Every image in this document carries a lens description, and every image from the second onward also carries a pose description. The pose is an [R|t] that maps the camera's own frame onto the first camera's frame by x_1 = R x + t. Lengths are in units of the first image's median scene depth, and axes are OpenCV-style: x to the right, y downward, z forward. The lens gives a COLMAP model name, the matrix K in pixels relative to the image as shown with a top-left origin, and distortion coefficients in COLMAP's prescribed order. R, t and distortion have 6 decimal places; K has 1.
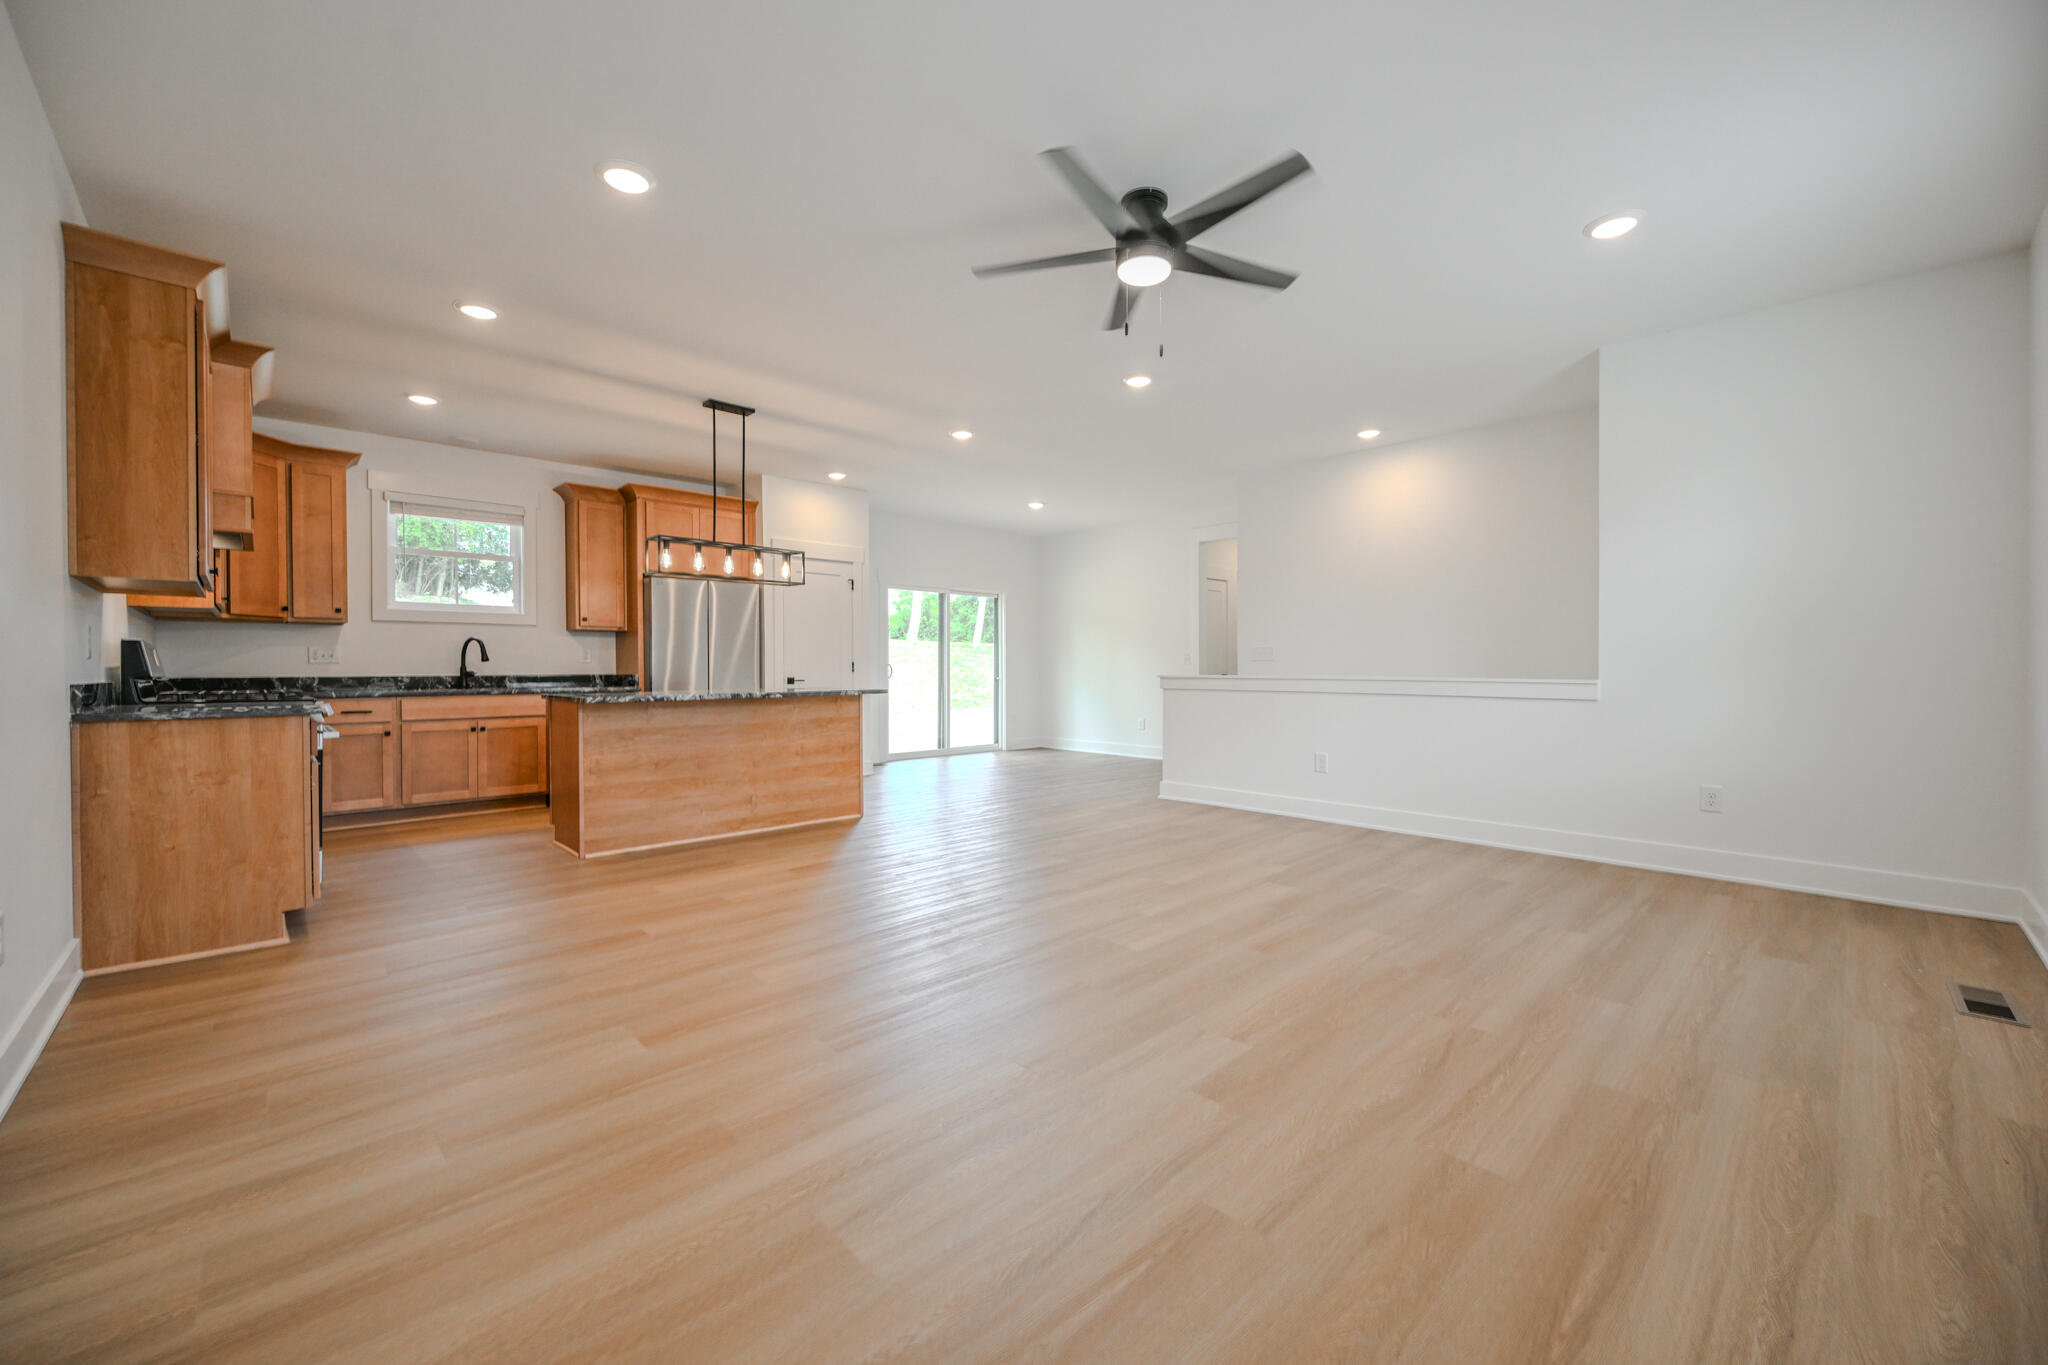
lens RADIAL K [[803.7, 0, 1027.3], [0, 803.7, 677.5], [0, 0, 1]] dist [-0.002587, -0.000047]
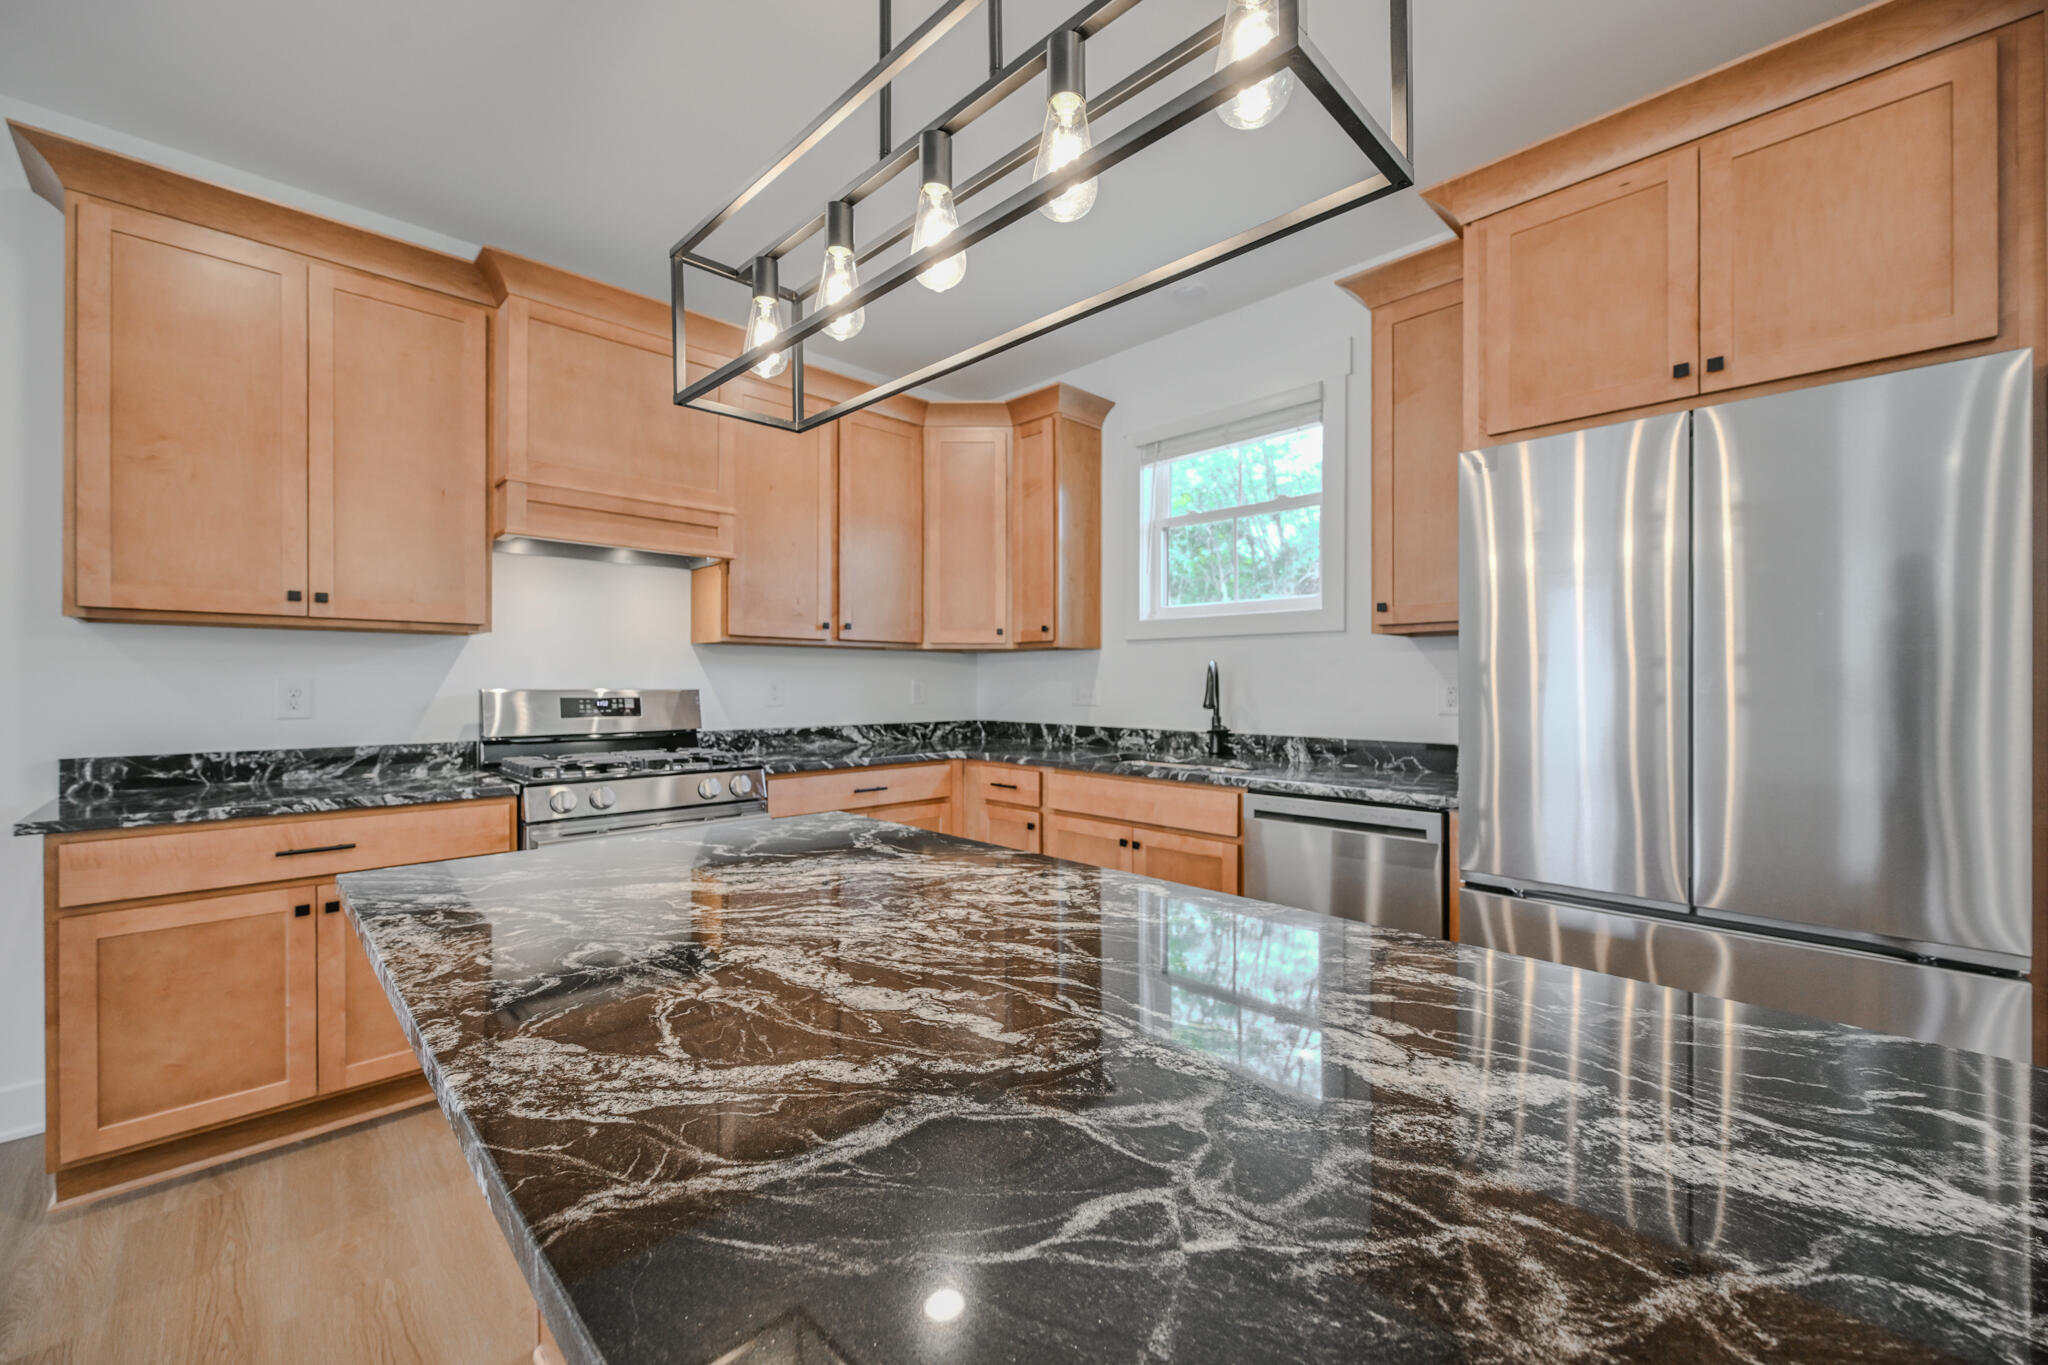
lens RADIAL K [[814.1, 0, 1039.7], [0, 814.1, 680.4], [0, 0, 1]] dist [-0.000500, 0.000199]
pose [[0.019053, 0.003581, -0.999812, -0.170070], [-0.008314, 0.999960, 0.003423, -0.040325], [0.999784, 0.008247, 0.019082, 0.932244]]
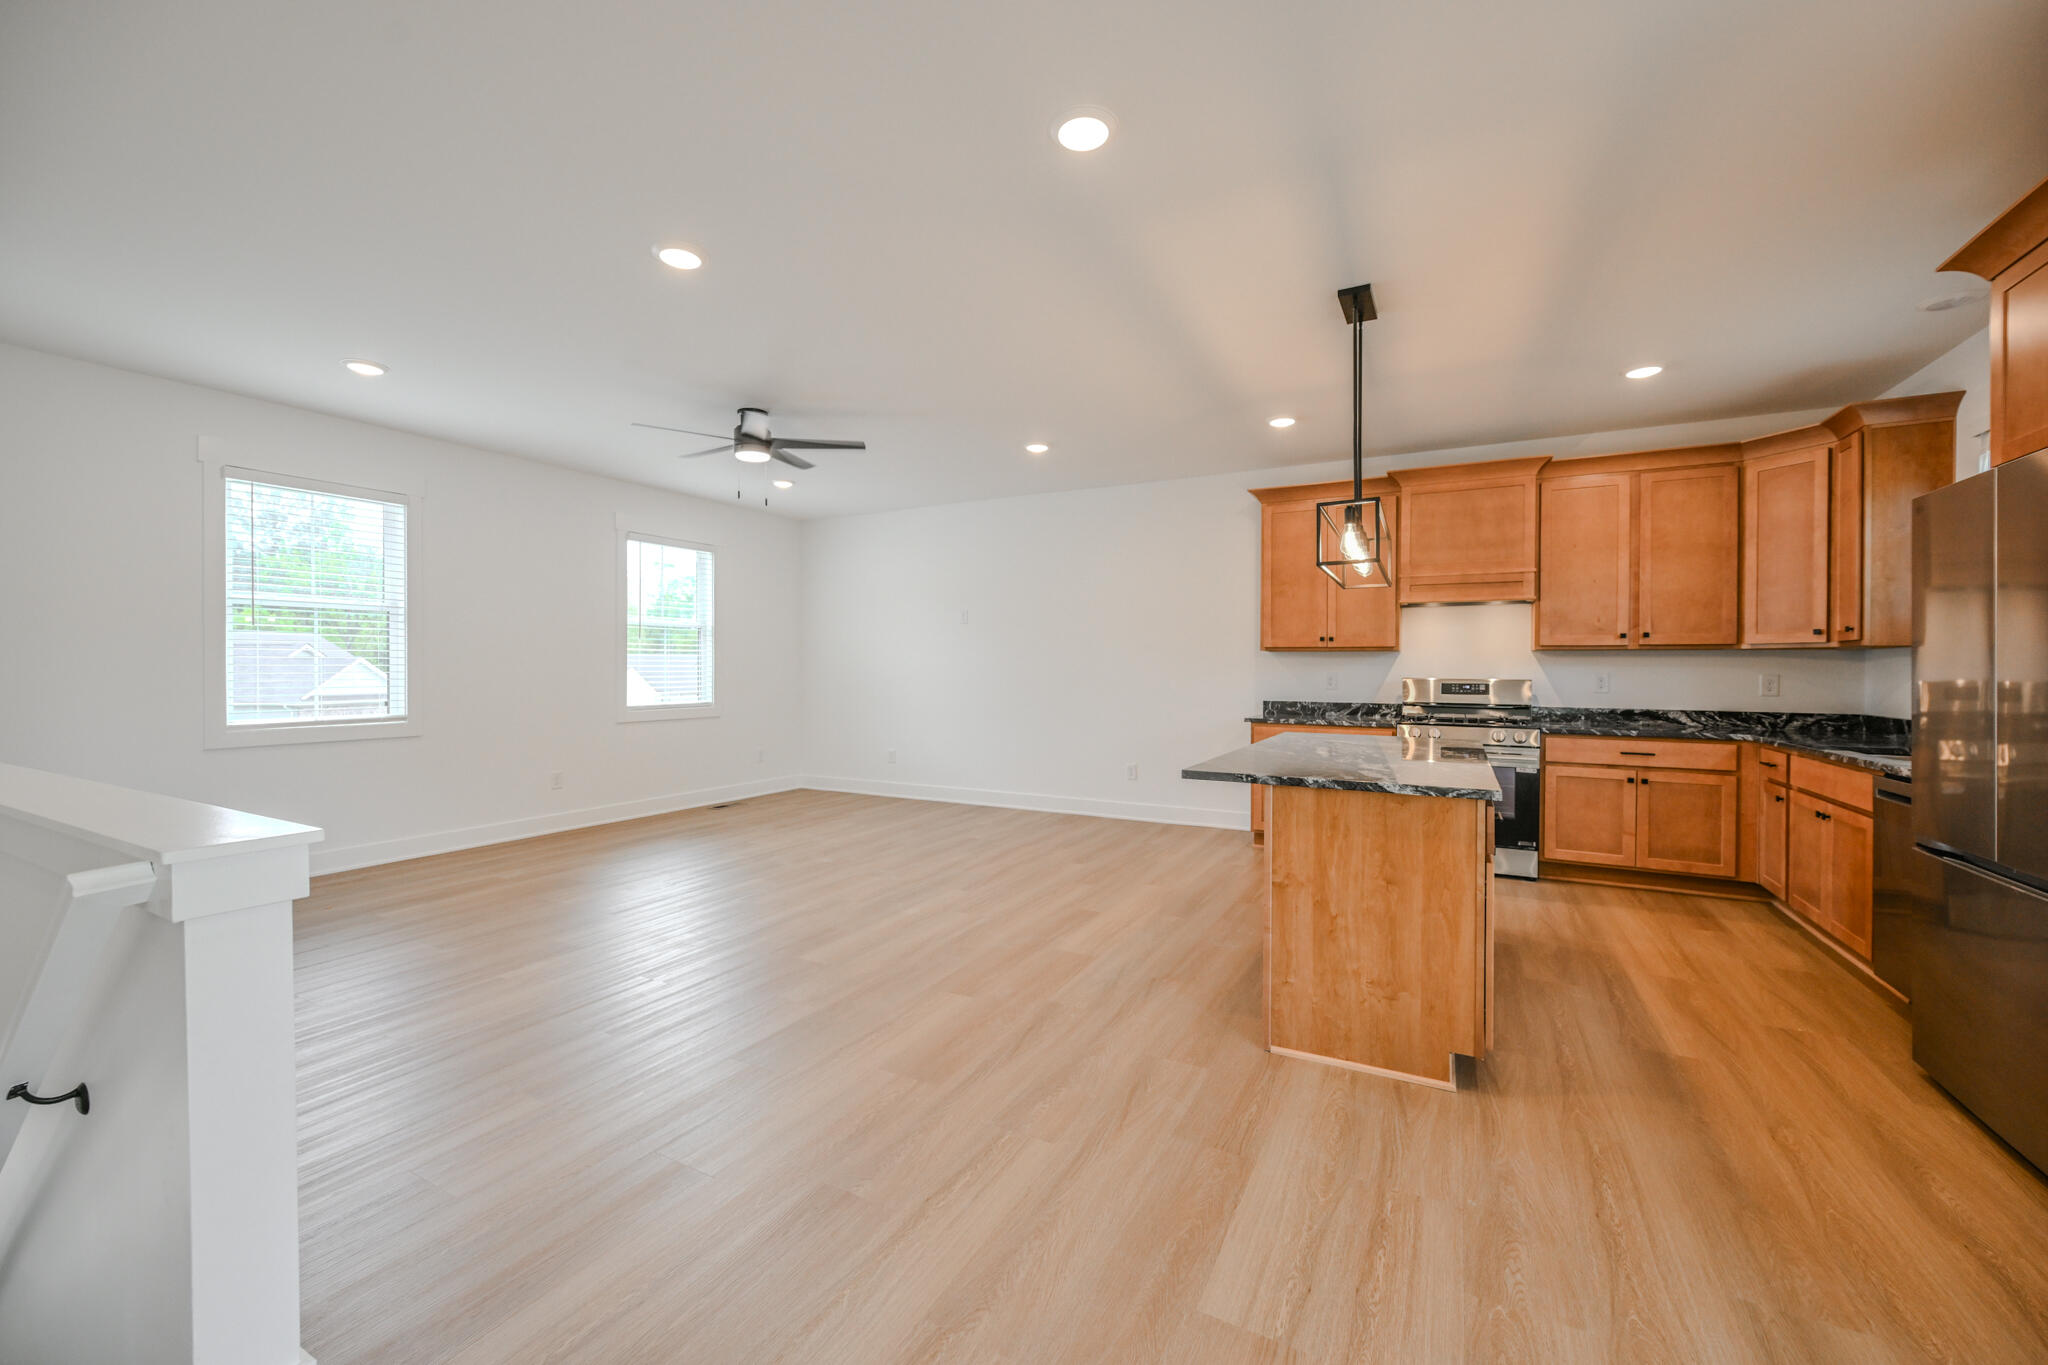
lens RADIAL K [[811.8, 0, 1006.3], [0, 811.8, 674.8], [0, 0, 1]] dist [-0.002676, 0.000006]
pose [[-0.956343, 0.003298, -0.292228, 0.075339], [-0.001958, 0.999842, 0.017692, -0.050517], [0.292240, 0.017492, -0.956185, 1.398756]]
